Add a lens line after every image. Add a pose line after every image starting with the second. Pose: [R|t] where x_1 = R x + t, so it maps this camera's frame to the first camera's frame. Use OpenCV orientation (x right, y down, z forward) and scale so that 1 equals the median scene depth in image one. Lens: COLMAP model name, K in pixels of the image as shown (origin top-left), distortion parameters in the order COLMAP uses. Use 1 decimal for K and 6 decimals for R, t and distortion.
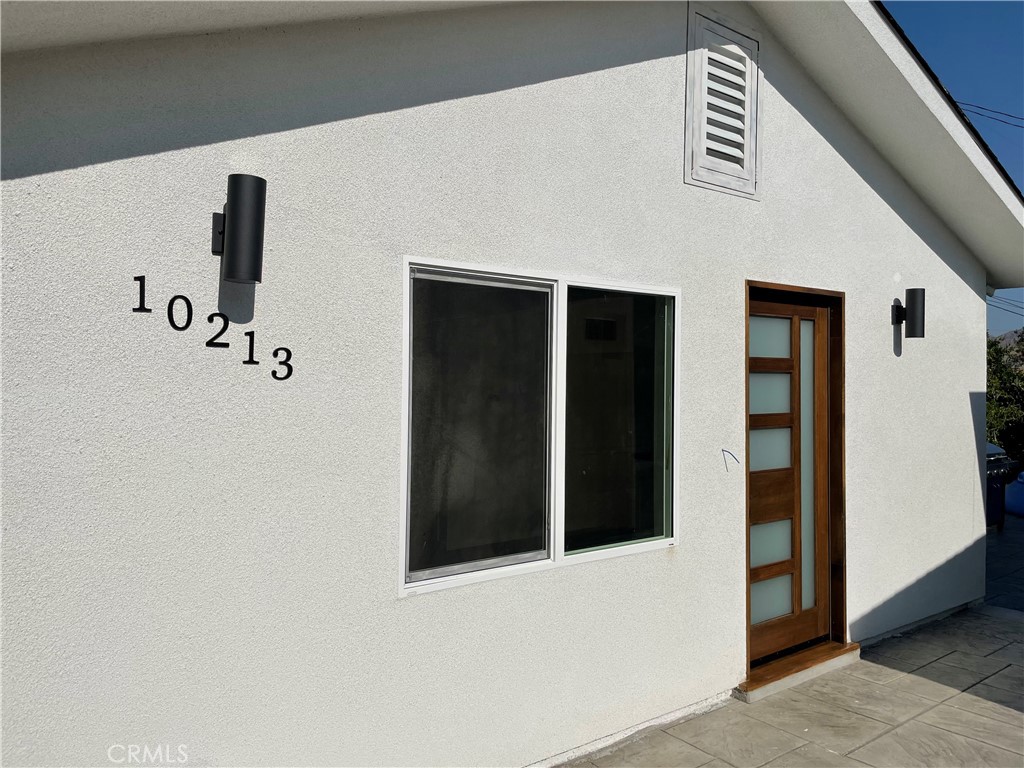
lens RADIAL K [[766.3, 0, 509.4], [0, 766.3, 378.7], [0, 0, 1]] dist [0.077612, -0.109320]
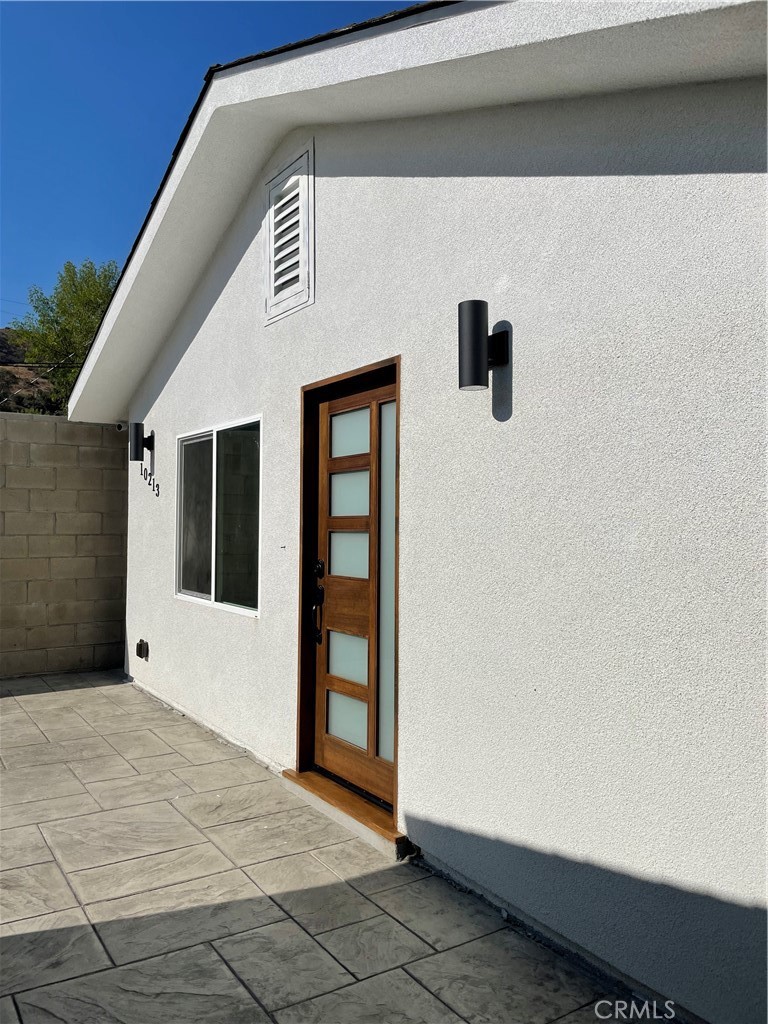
lens RADIAL K [[766.3, 0, 384.0], [0, 766.3, 512.0], [0, 0, 1]] dist [0.077612, -0.109320]
pose [[-0.063126, -0.024000, -0.997717, 1.368396], [-0.005454, 0.999704, -0.023702, 0.067549], [0.997991, 0.003945, -0.063239, 1.207525]]
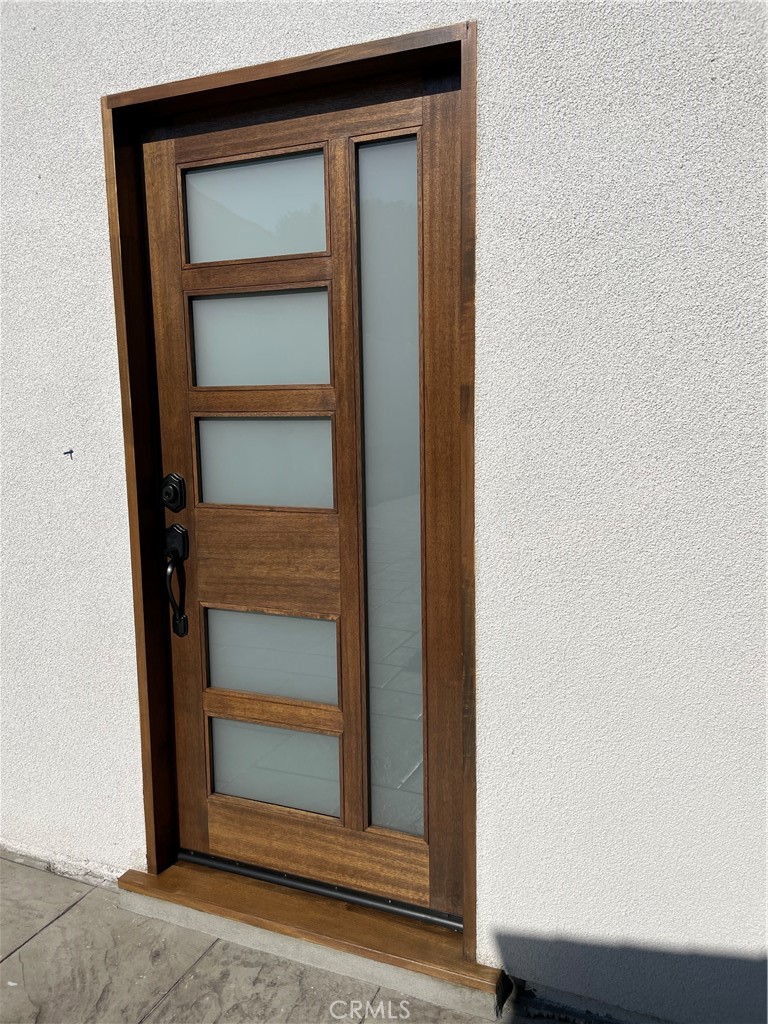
lens RADIAL K [[766.3, 0, 384.0], [0, 766.3, 512.0], [0, 0, 1]] dist [0.077612, -0.109320]
pose [[0.504866, 0.114044, -0.855631, 0.851476], [0.015166, 0.989909, 0.140890, 0.061442], [0.863064, -0.084107, 0.498042, 0.910981]]
